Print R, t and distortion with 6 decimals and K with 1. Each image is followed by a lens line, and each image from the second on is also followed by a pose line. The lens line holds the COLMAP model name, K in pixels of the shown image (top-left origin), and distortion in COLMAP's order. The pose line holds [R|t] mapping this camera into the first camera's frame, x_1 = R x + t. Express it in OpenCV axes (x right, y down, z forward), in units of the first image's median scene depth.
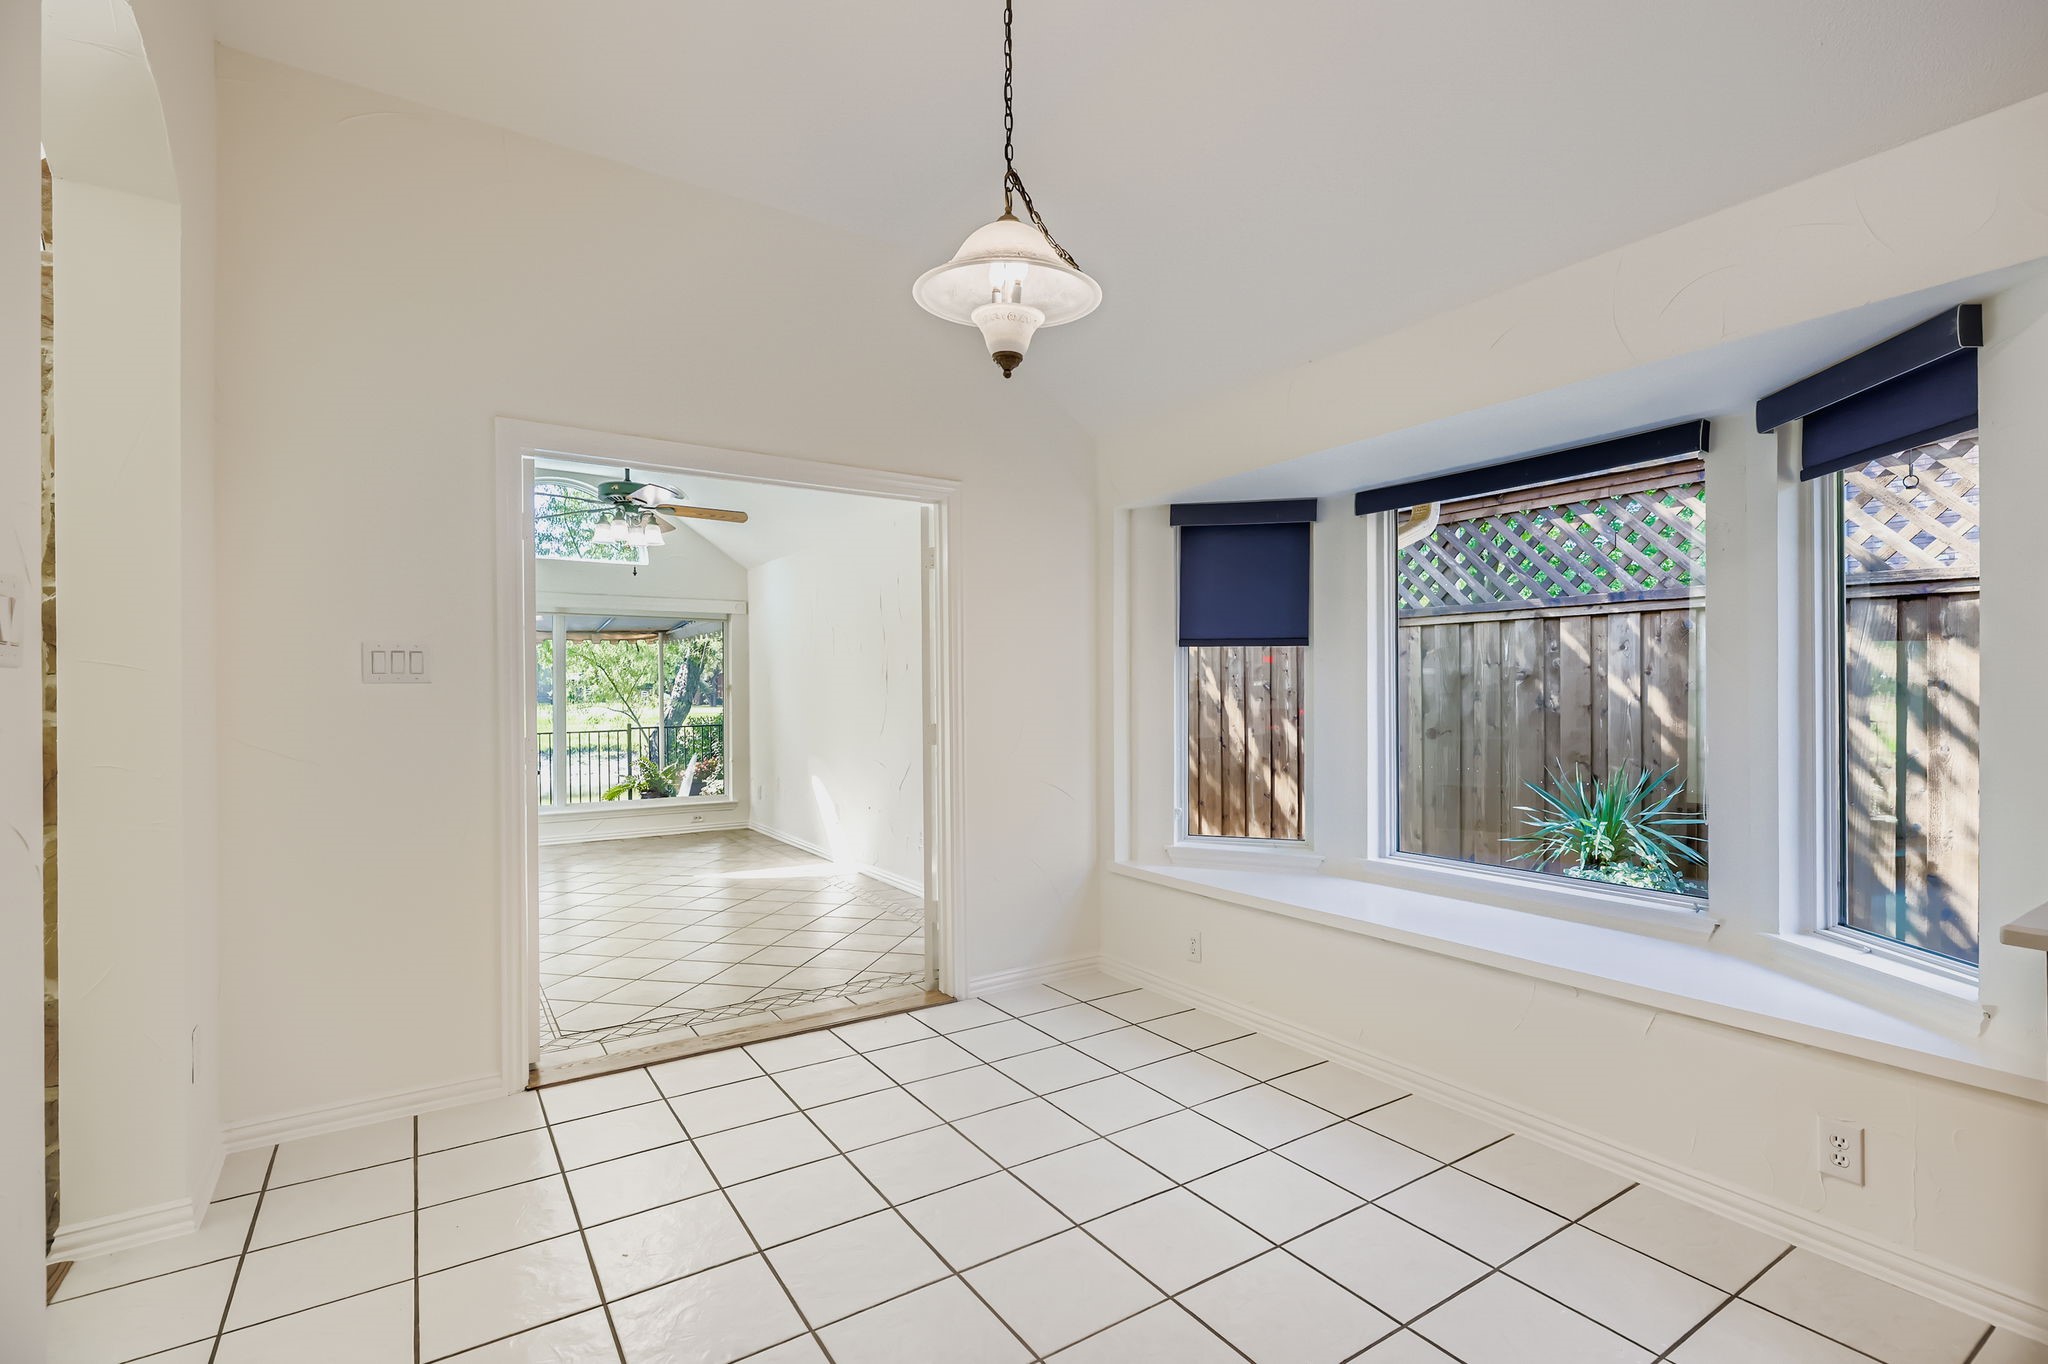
lens RADIAL K [[938.5, 0, 1039.7], [0, 938.5, 690.4], [0, 0, 1]] dist [0.001773, 0.000737]
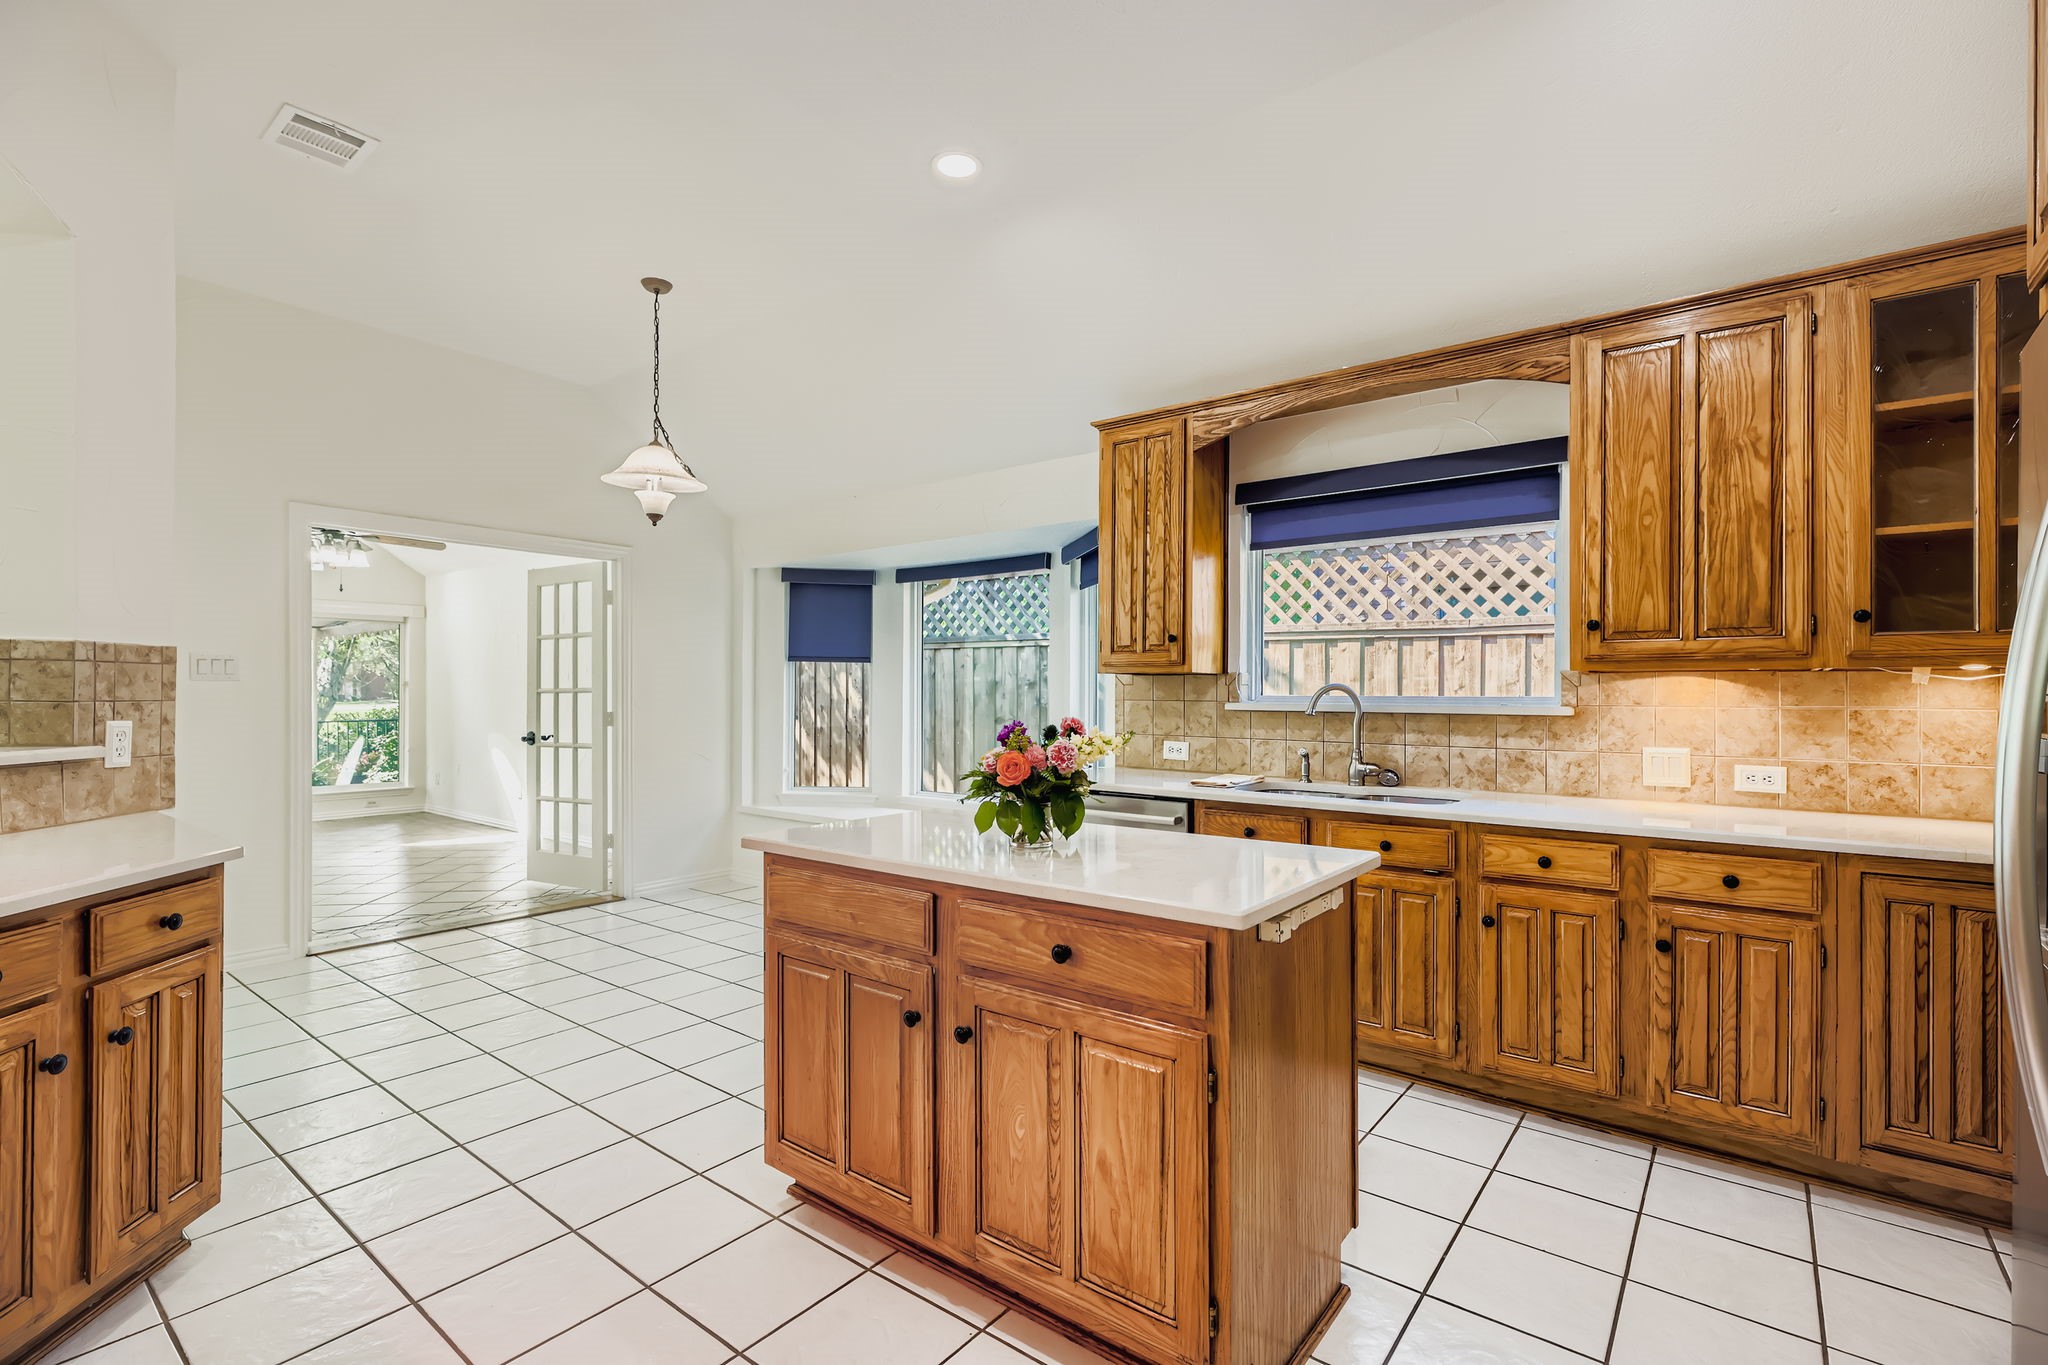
lens RADIAL K [[938.5, 0, 1039.7], [0, 938.5, 690.9], [0, 0, 1]] dist [0.001773, 0.000737]
pose [[0.949972, 0.008890, 0.312207, 0.062090], [-0.009140, 0.999958, -0.000661, -0.001737], [-0.312200, -0.002225, 0.950014, -0.563557]]
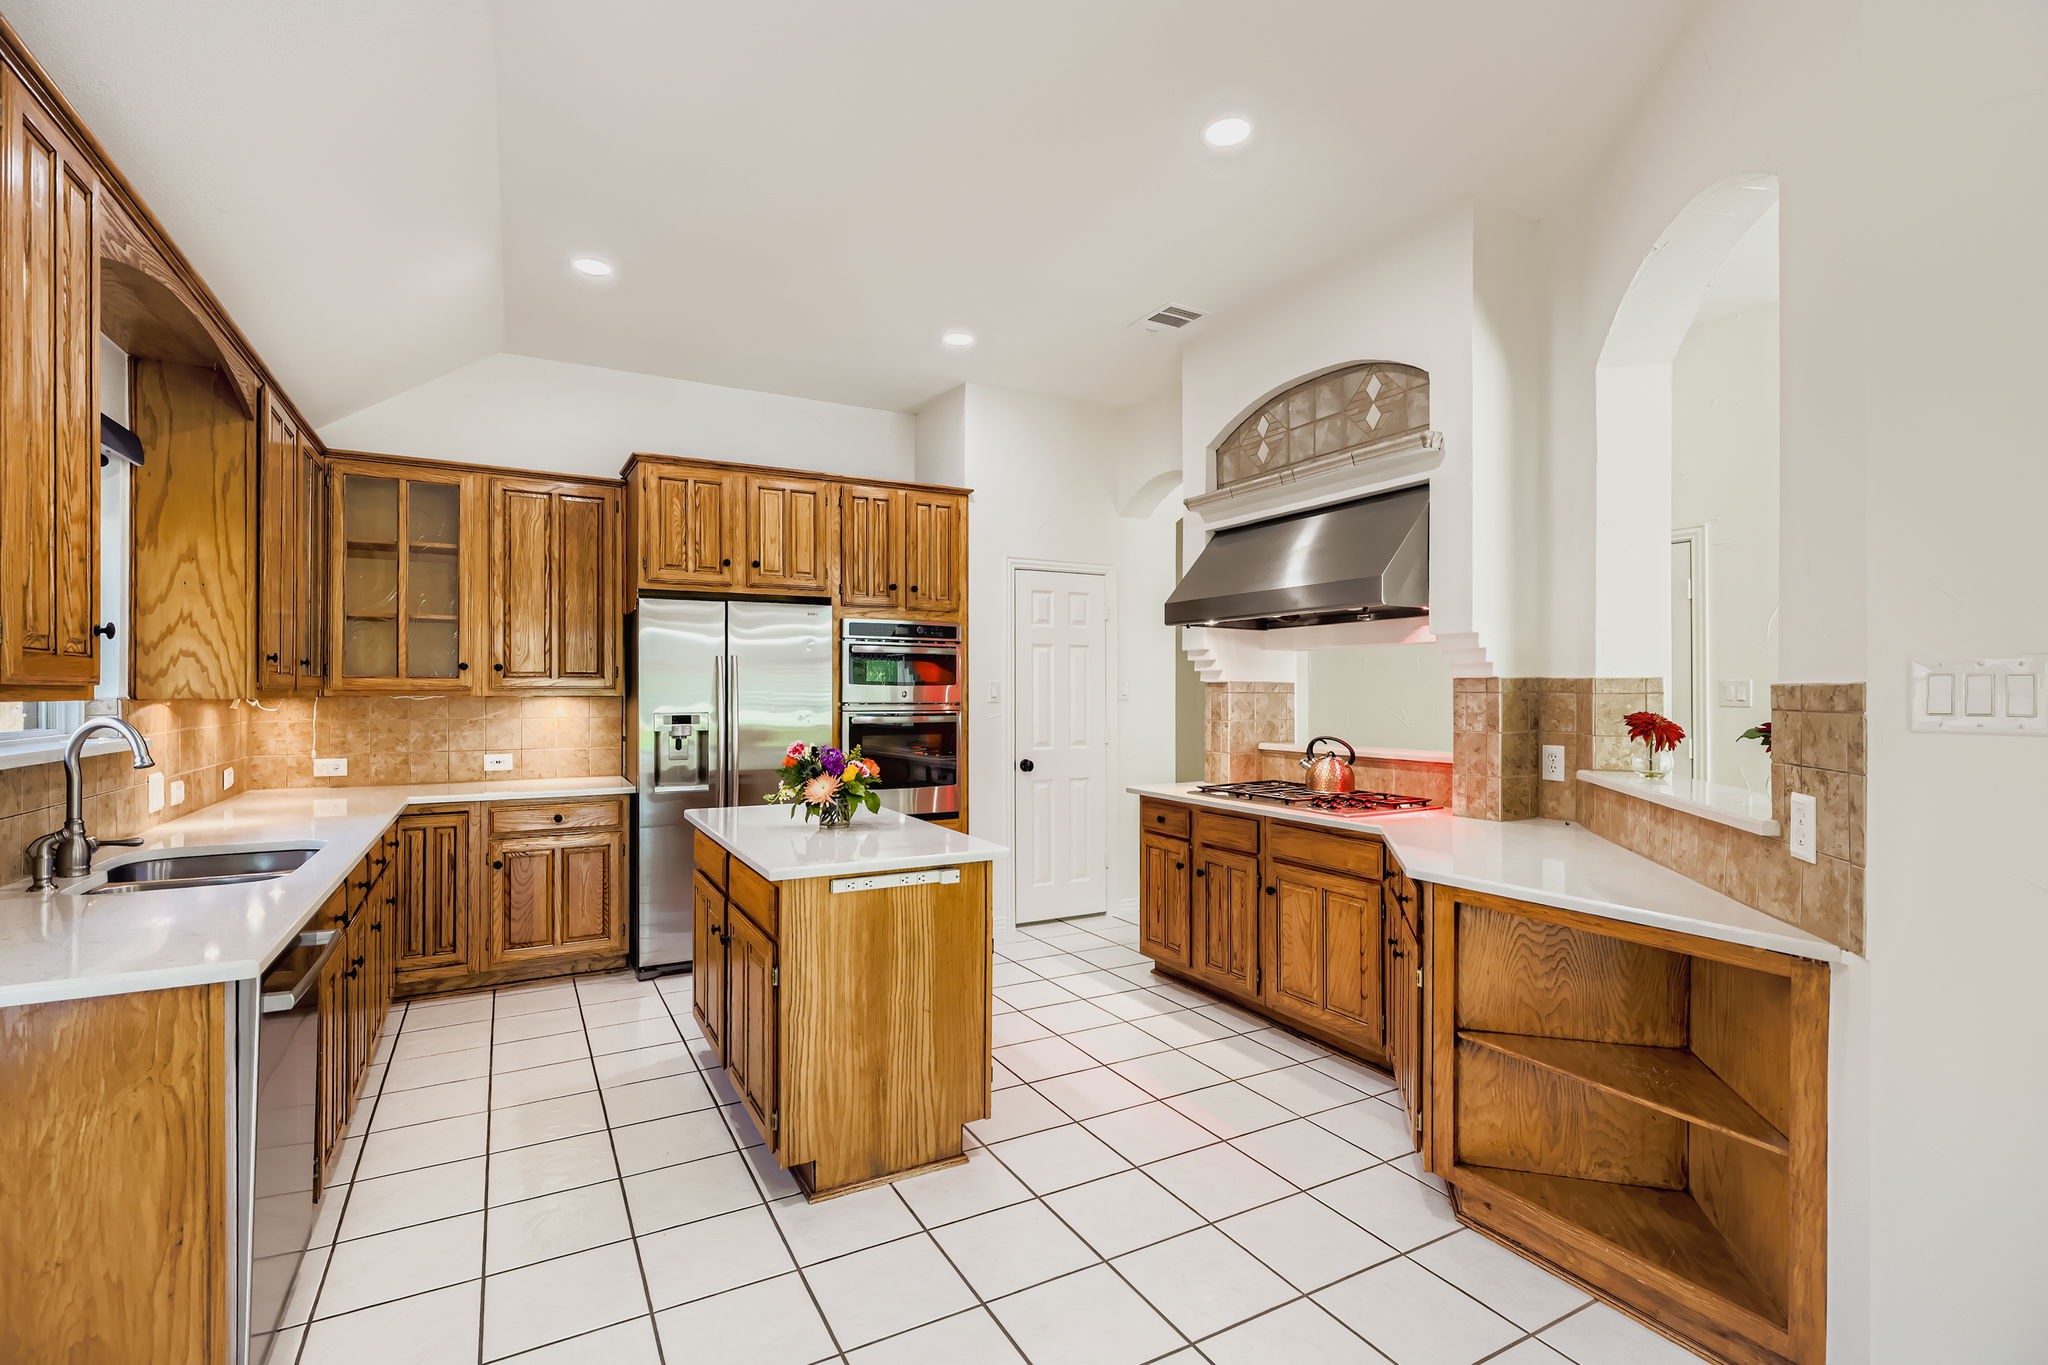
lens RADIAL K [[938.5, 0, 1039.7], [0, 938.5, 690.9], [0, 0, 1]] dist [0.001773, 0.000737]
pose [[-0.996114, -0.001412, 0.088063, -0.016697], [-0.001466, 0.999999, -0.000550, -0.027222], [-0.088062, -0.000677, -0.996115, 0.860452]]
